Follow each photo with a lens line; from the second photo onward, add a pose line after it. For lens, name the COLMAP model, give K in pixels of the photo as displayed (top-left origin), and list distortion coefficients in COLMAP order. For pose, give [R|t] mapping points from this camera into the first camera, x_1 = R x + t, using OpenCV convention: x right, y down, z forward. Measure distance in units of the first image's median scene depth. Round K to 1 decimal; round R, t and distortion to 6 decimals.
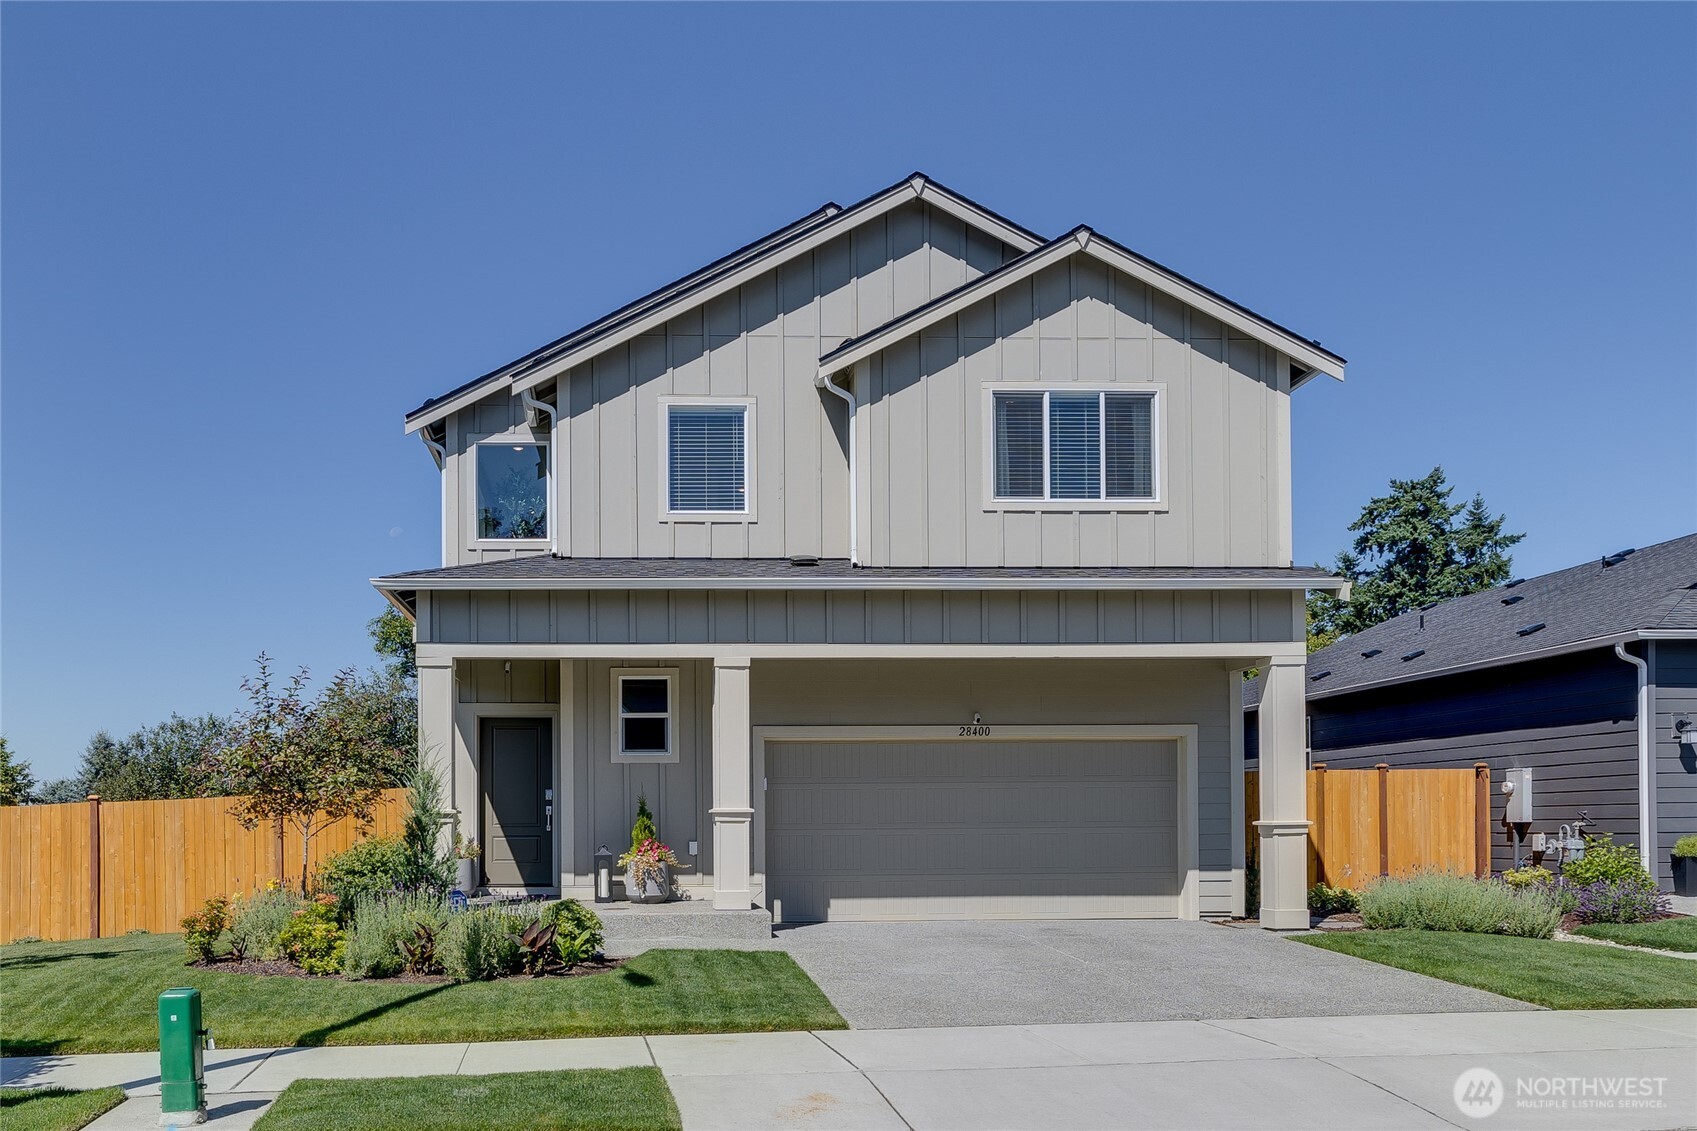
lens RADIAL K [[877.4, 0, 848.5], [0, 877.4, 548.0], [0, 0, 1]] dist [0.003722, 0.000436]
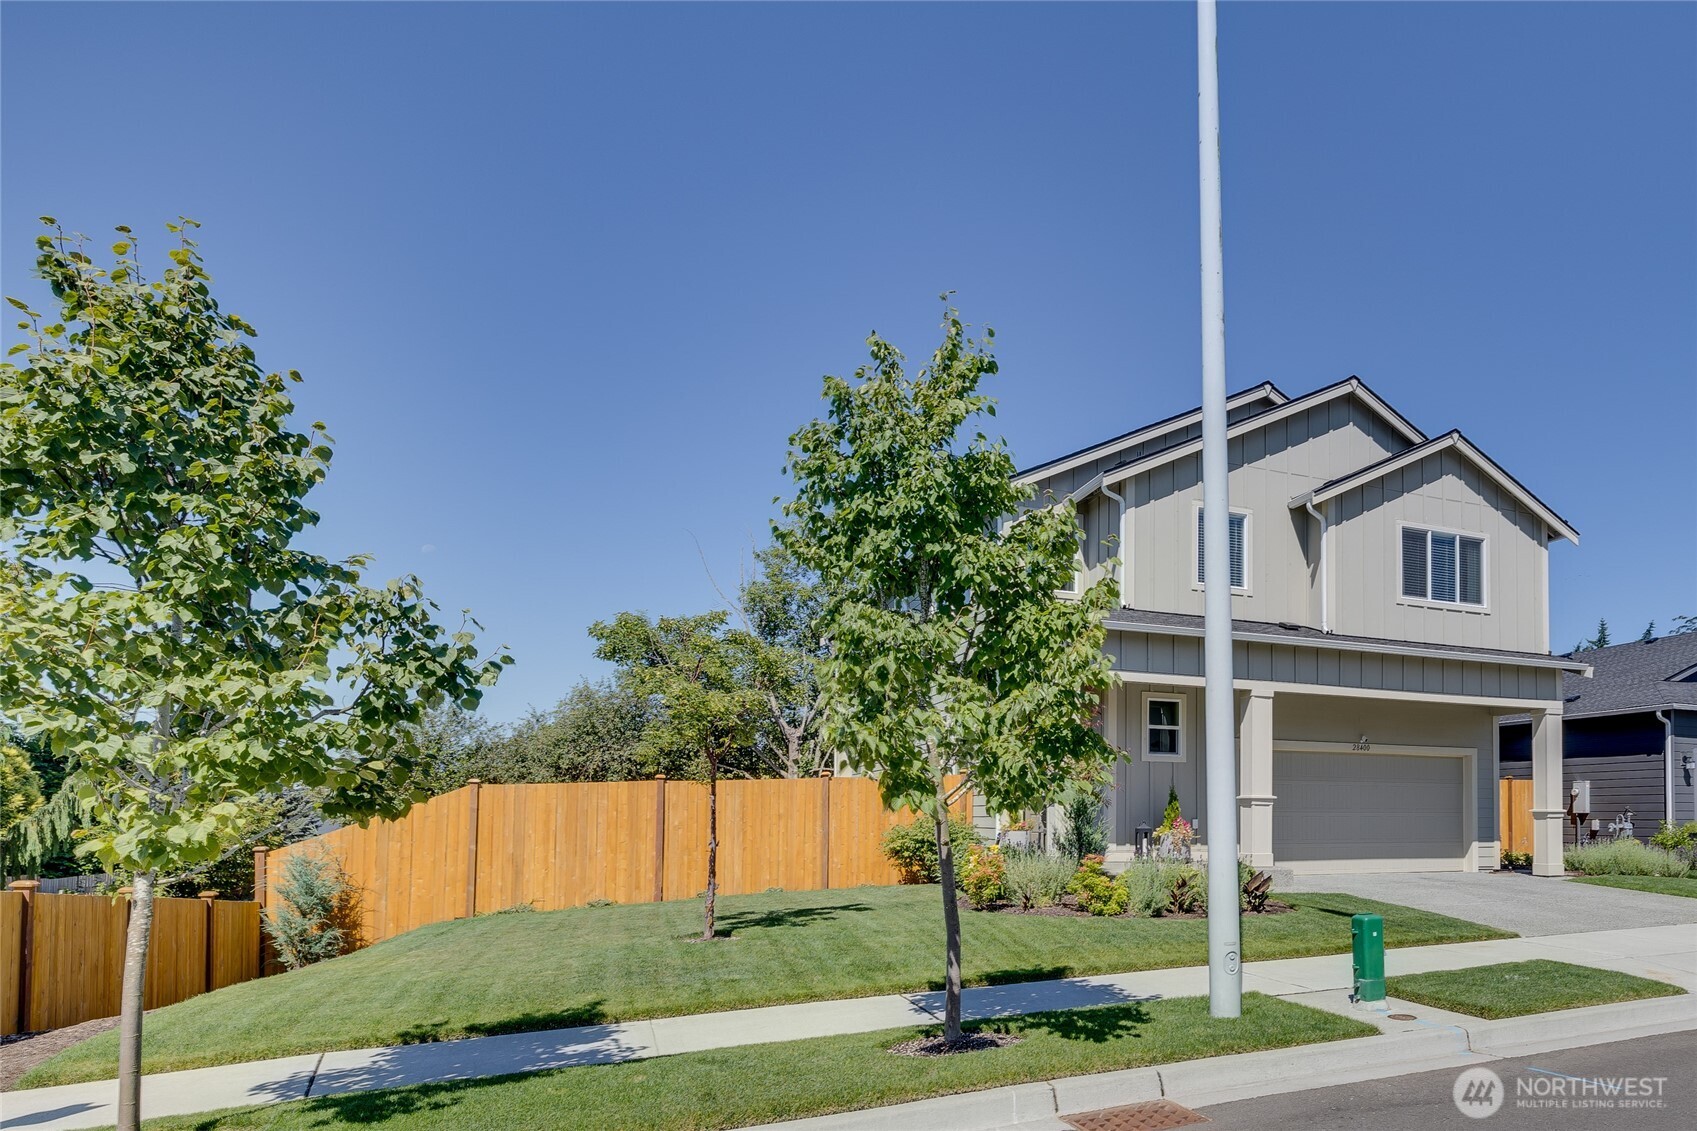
lens RADIAL K [[714.9, 0, 848.5], [0, 714.9, 565.5], [0, 0, 1]] dist [0.001725, 0.000044]
pose [[0.961810, 0.100653, 0.254541, -1.063651], [-0.092175, 0.994723, -0.045051, 0.035376], [-0.257732, 0.019868, 0.966012, 0.036209]]
